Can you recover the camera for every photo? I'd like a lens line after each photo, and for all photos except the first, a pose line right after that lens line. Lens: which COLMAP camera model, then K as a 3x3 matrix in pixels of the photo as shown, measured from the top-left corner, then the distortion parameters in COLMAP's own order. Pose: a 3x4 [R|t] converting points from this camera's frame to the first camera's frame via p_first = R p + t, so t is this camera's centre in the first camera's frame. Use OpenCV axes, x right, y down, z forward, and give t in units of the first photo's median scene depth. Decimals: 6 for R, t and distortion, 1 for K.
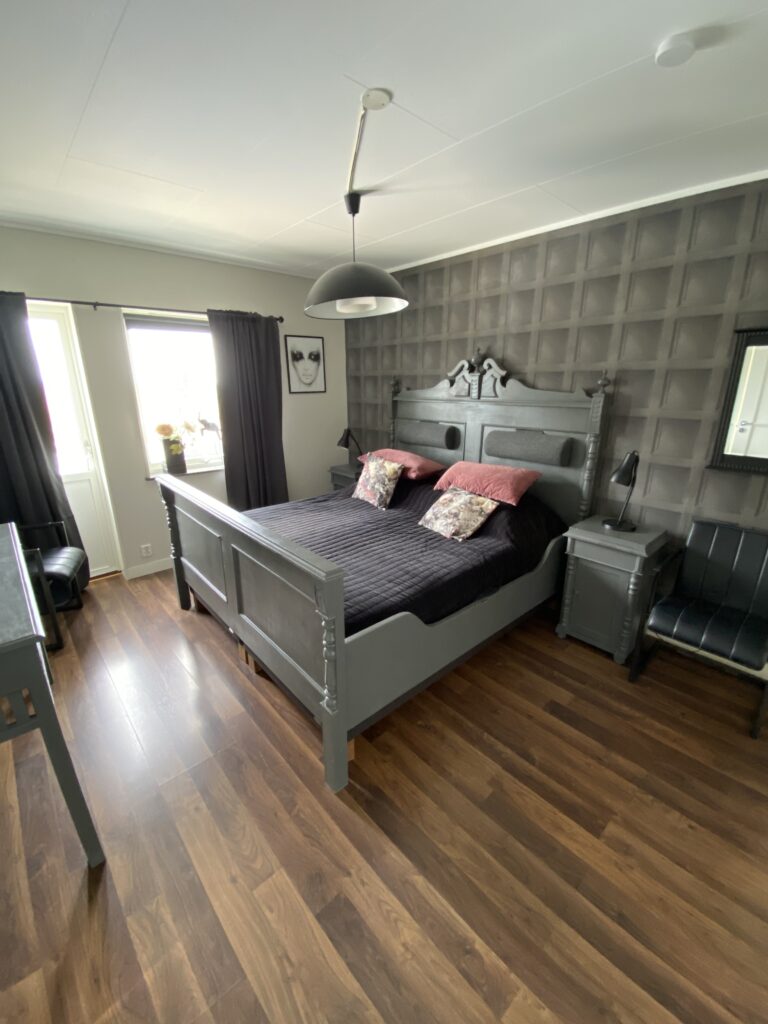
lens RADIAL K [[418.3, 0, 390.6], [0, 418.3, 513.1], [0, 0, 1]] dist [0.023960, -0.021727]
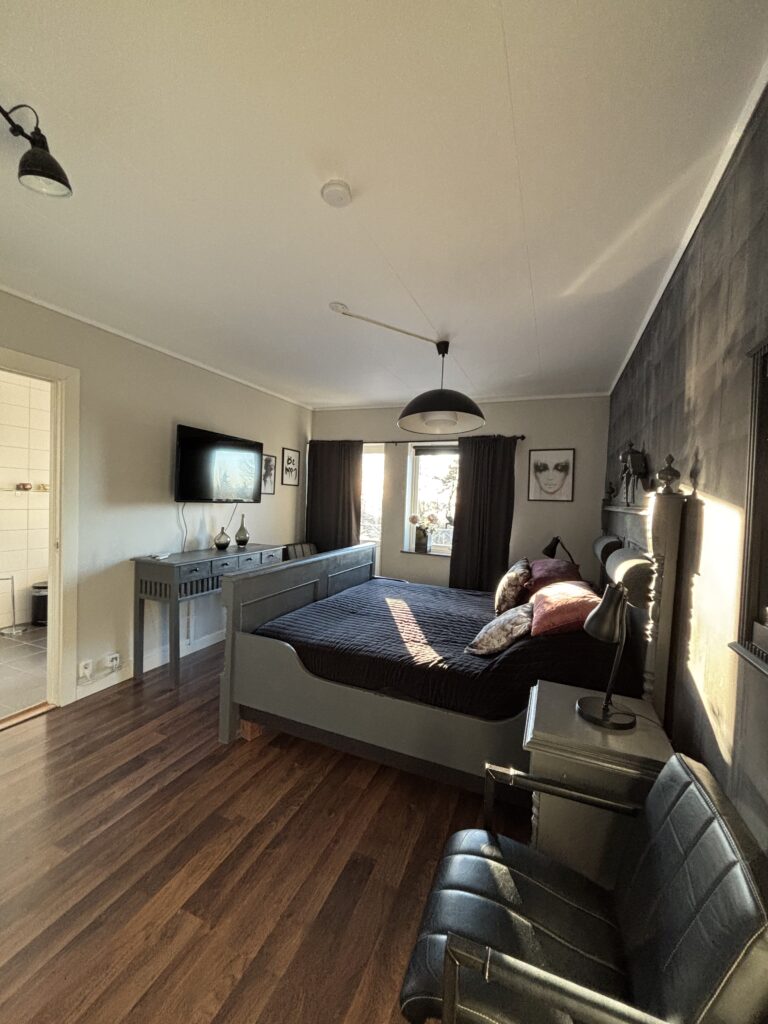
lens RADIAL K [[416.2, 0, 390.6], [0, 416.2, 512.7], [0, 0, 1]] dist [0.000973, 0.000481]
pose [[0.420415, 0.050880, -0.905904, 0.801625], [-0.305264, 0.948154, -0.088414, -0.079244], [0.854438, 0.313711, 0.414150, 0.383817]]
